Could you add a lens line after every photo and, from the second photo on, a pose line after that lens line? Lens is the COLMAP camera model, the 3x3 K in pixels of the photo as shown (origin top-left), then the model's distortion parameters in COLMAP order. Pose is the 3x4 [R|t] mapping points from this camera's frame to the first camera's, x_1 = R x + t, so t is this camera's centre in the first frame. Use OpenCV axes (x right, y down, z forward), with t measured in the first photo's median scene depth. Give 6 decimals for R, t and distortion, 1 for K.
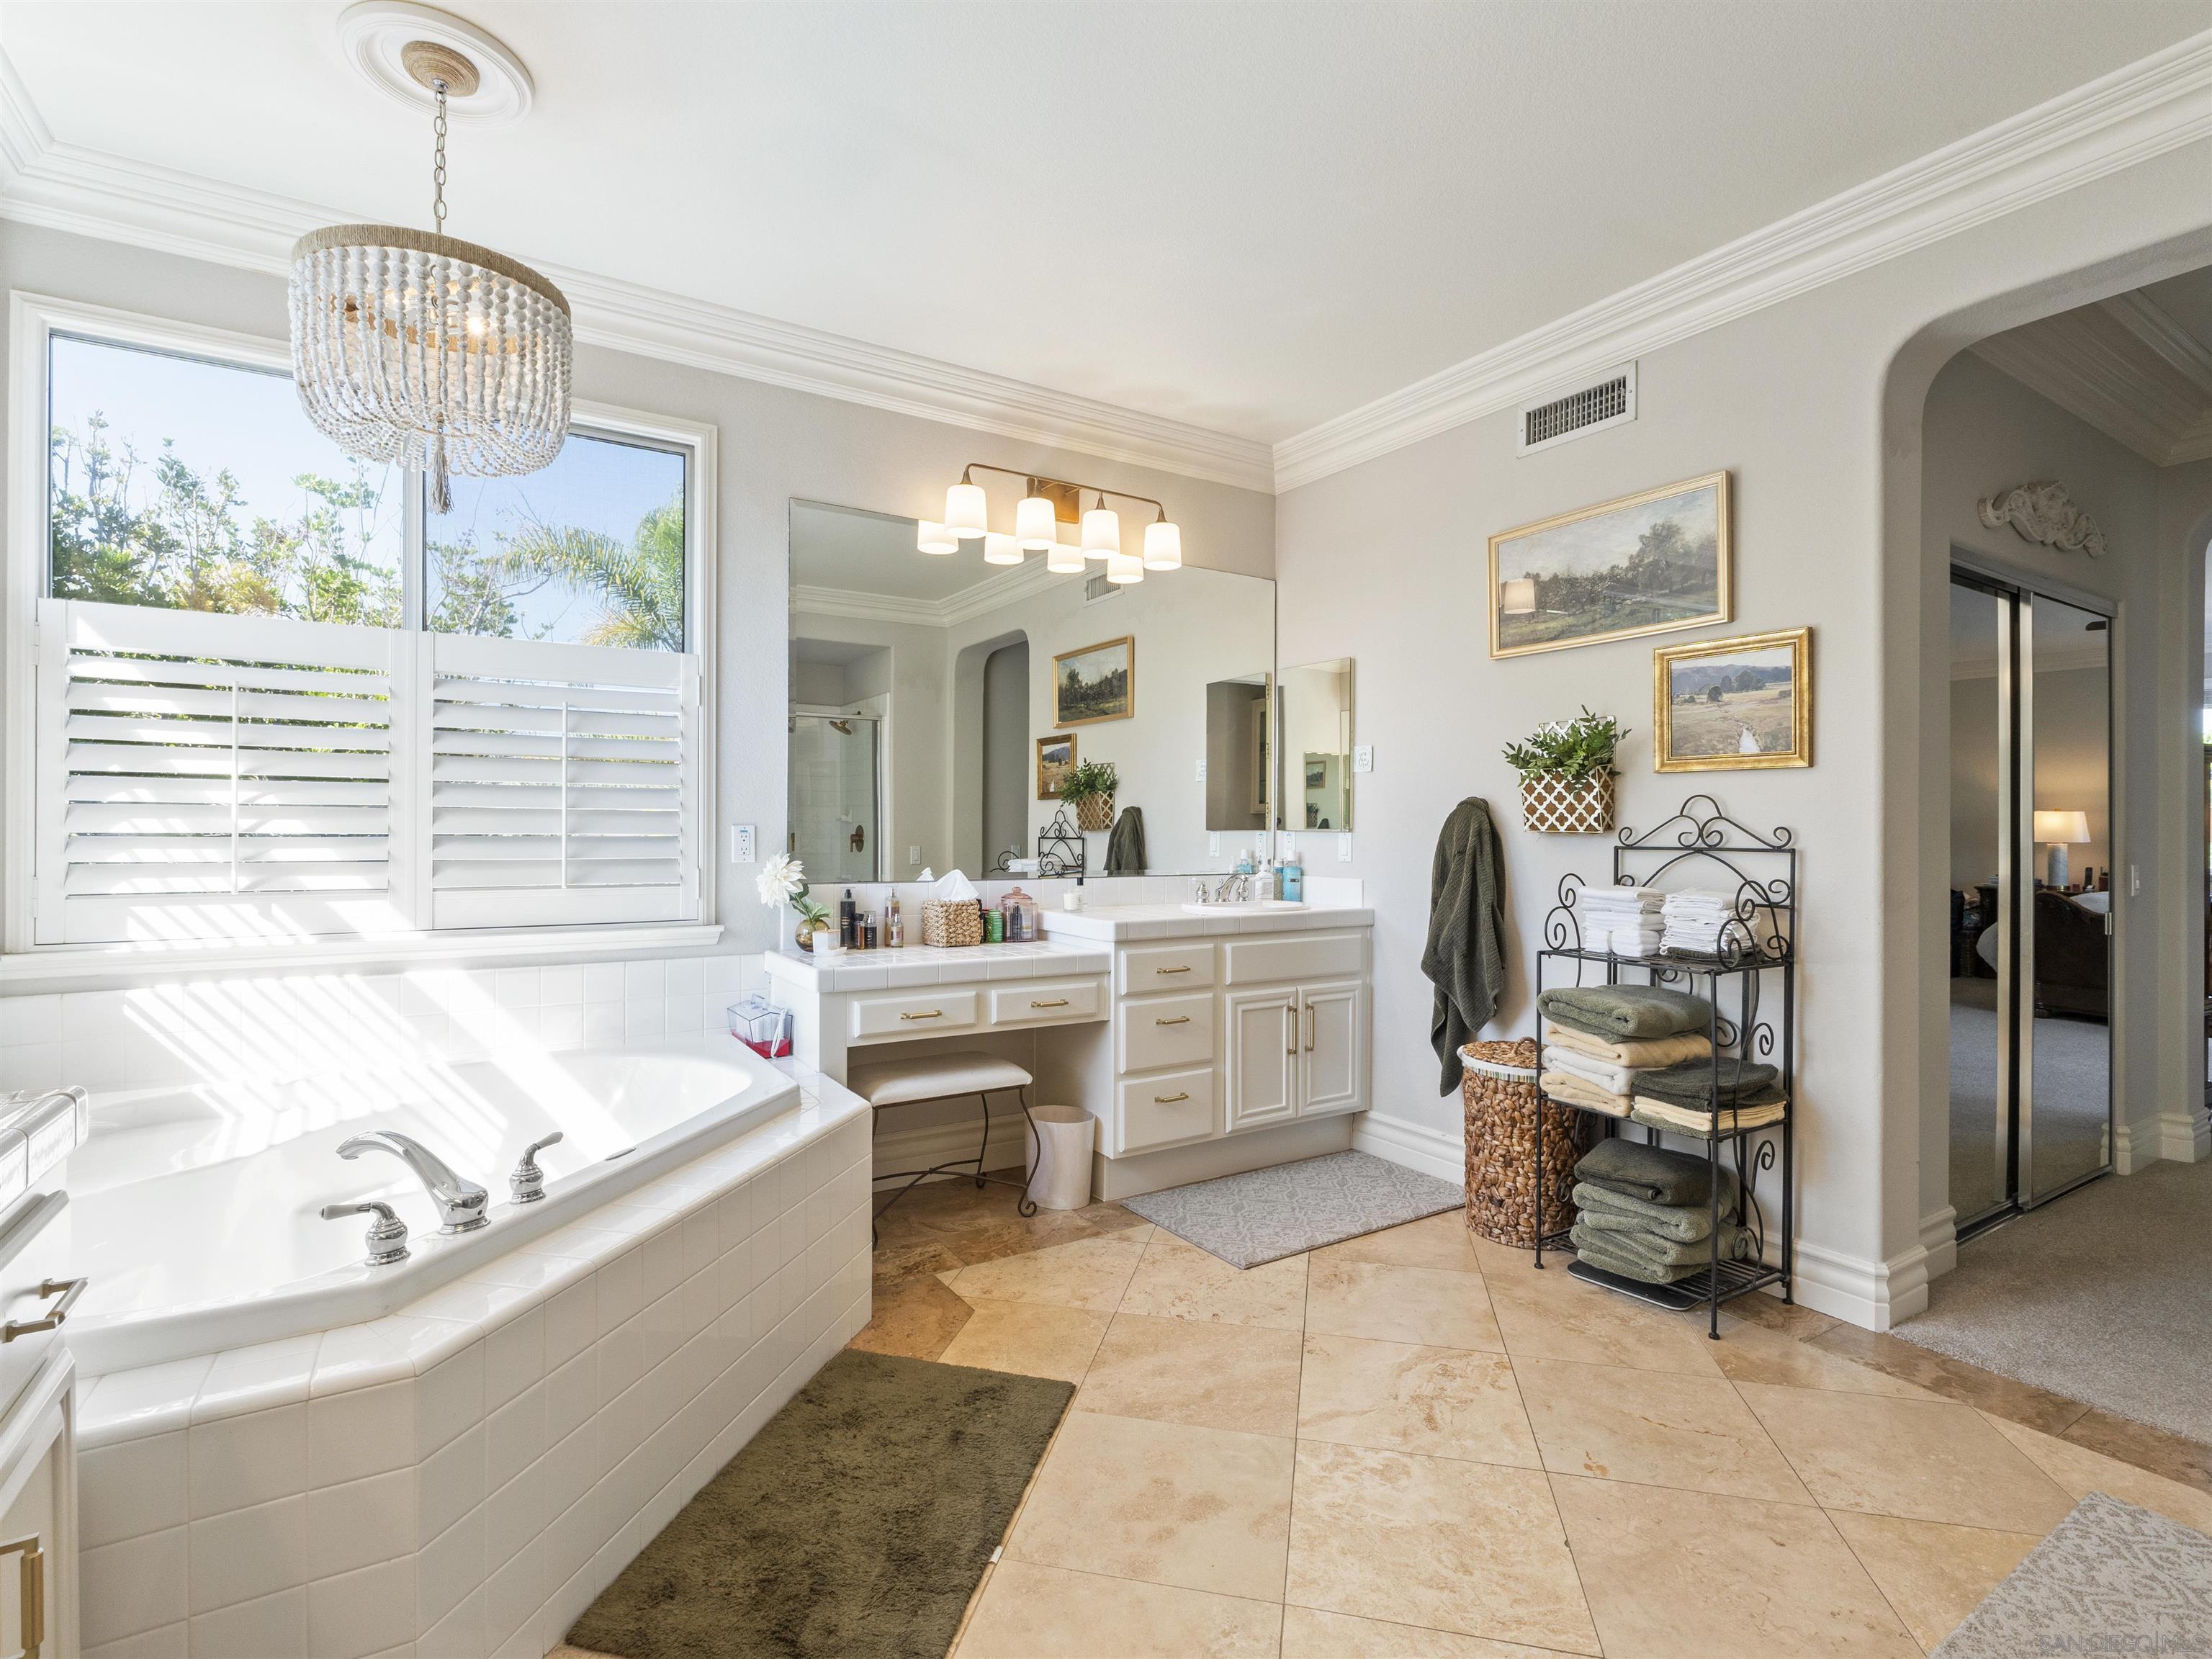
lens RADIAL K [[1054.6, 0, 1109.3], [0, 1054.6, 838.4], [0, 0, 1]] dist [-0.006018, -0.000496]
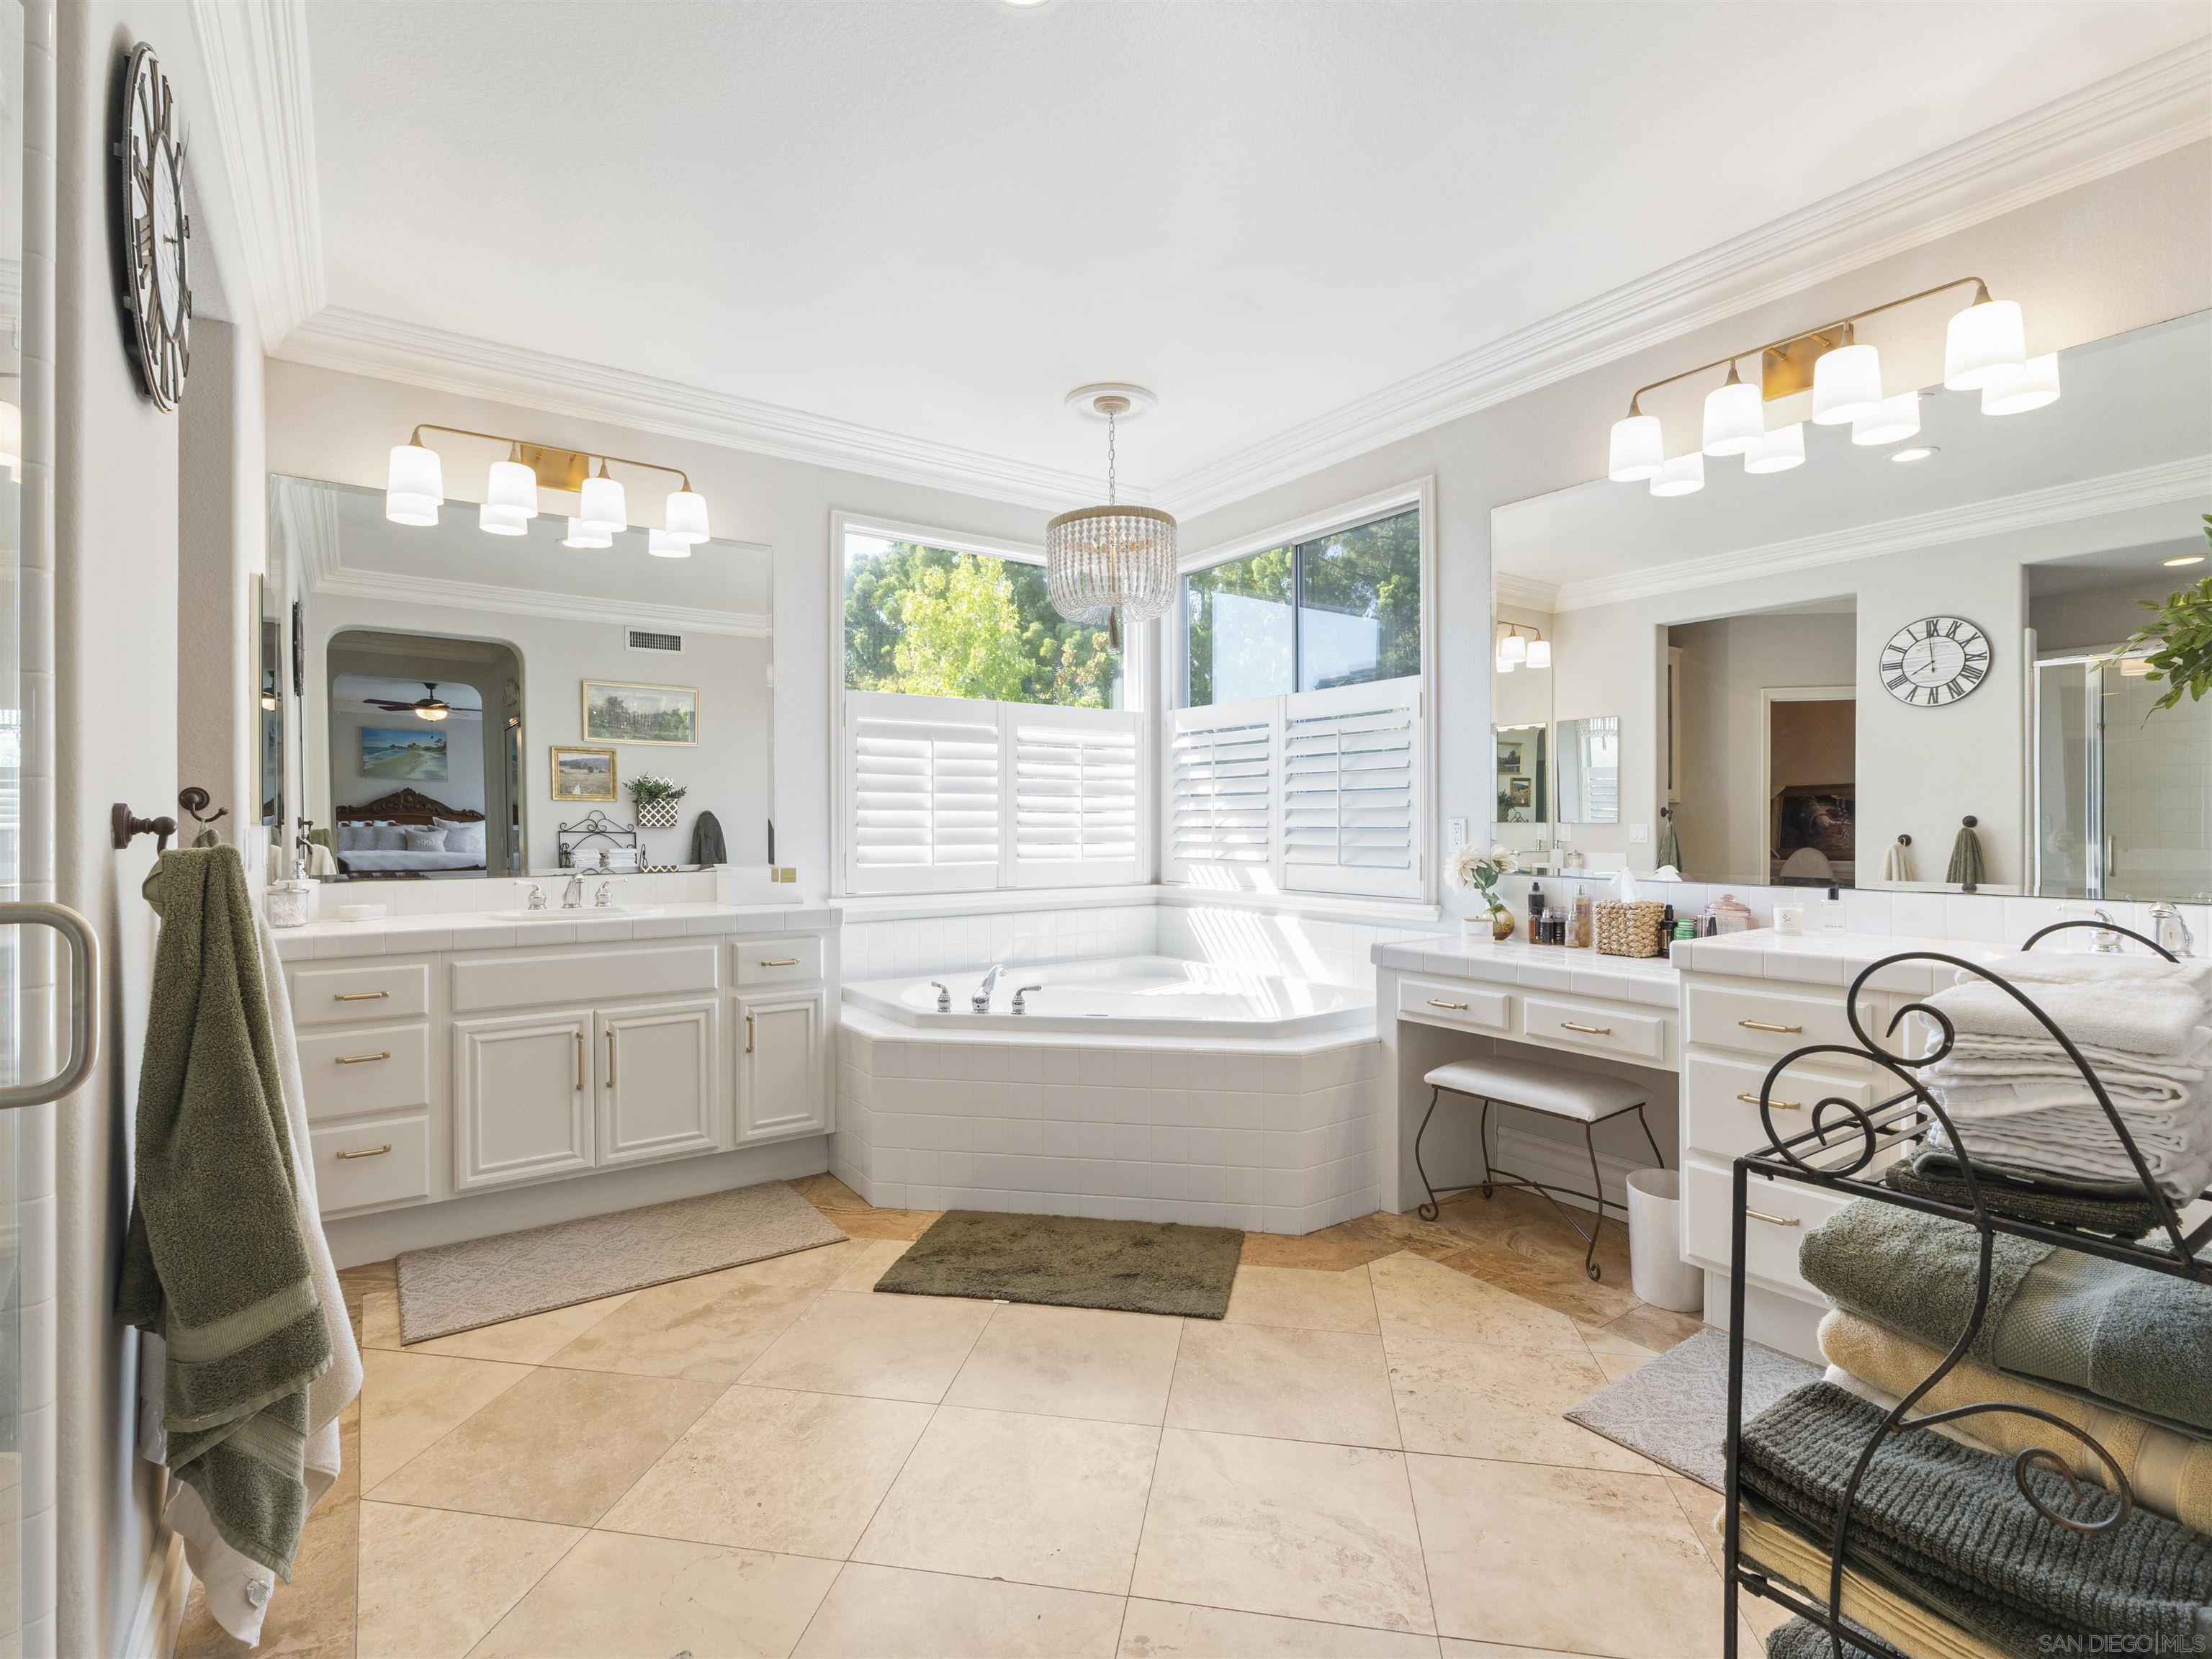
lens RADIAL K [[1054.6, 0, 1097.1], [0, 1054.6, 821.7], [0, 0, 1]] dist [-0.006018, -0.000496]
pose [[0.039639, -0.007021, -0.999189, 0.951926], [-0.004037, 0.999966, -0.007187, 0.000771], [0.999206, 0.004319, 0.039609, 0.721272]]
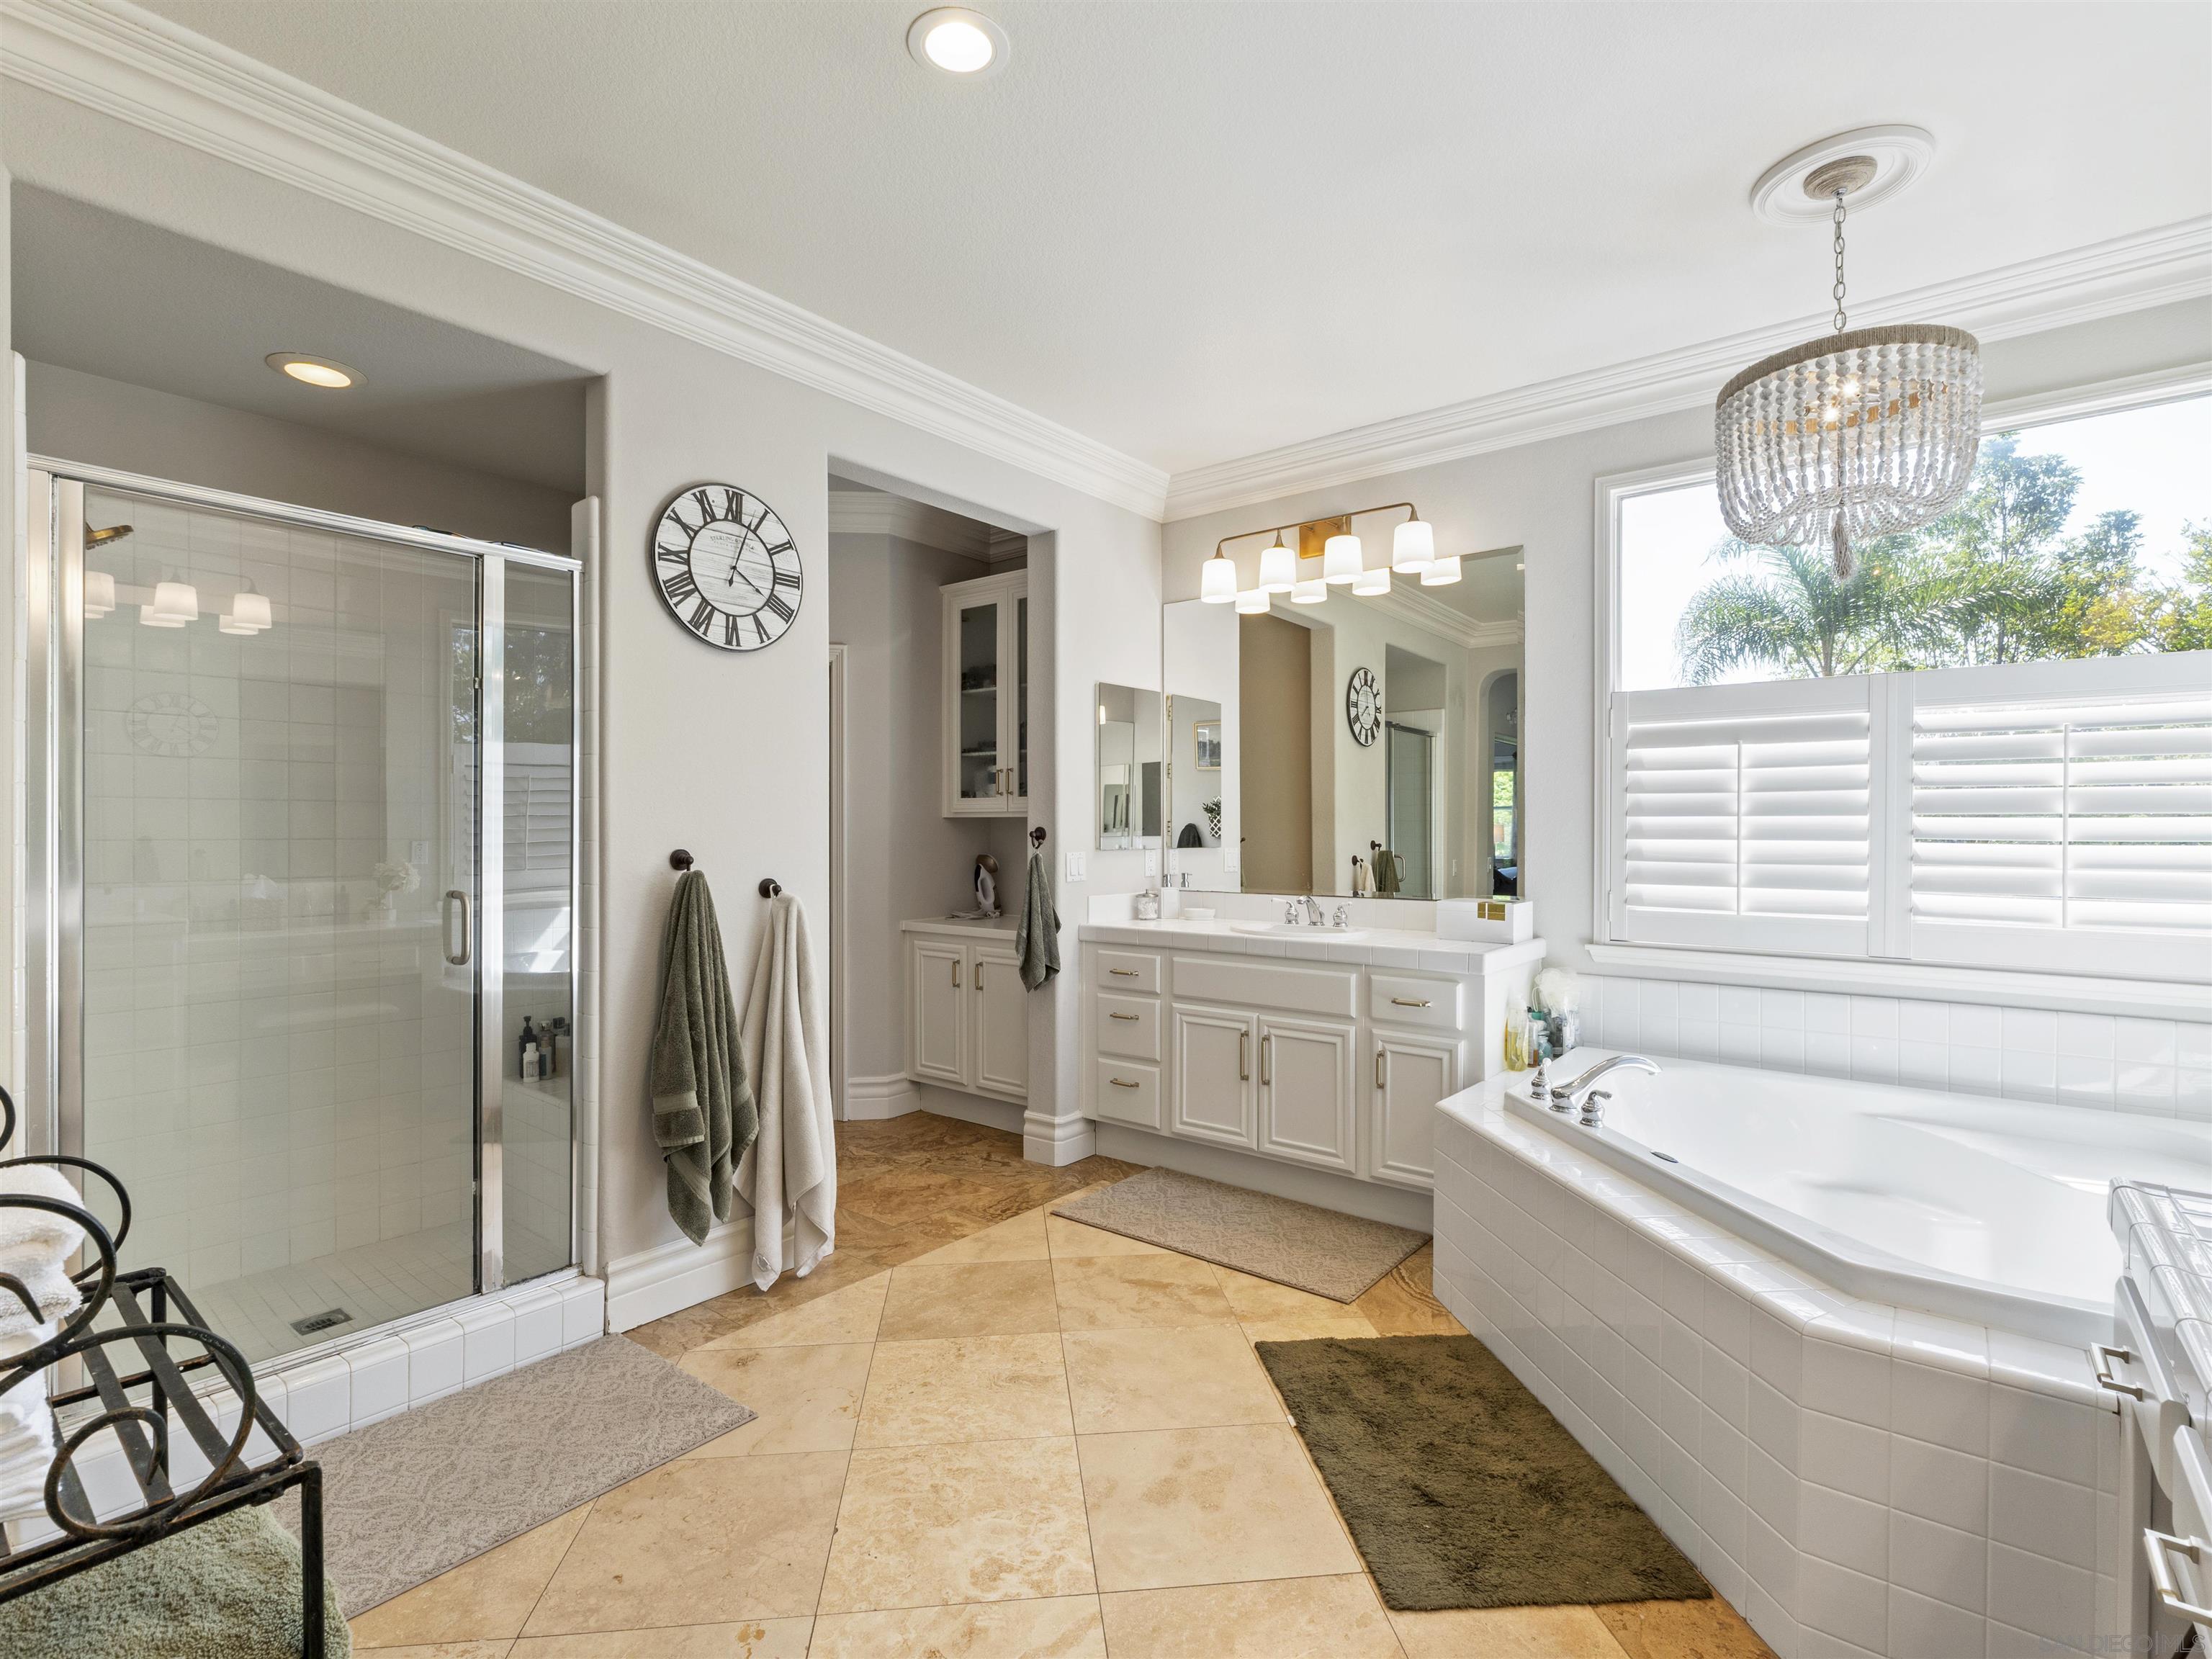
lens RADIAL K [[1054.6, 0, 1100.8], [0, 1054.6, 830.6], [0, 0, 1]] dist [-0.006018, -0.000496]
pose [[-0.948739, -0.006046, -0.316002, 0.360100], [-0.008397, 0.999946, 0.006078, -0.039554], [0.315949, 0.008420, -0.948739, 1.450206]]
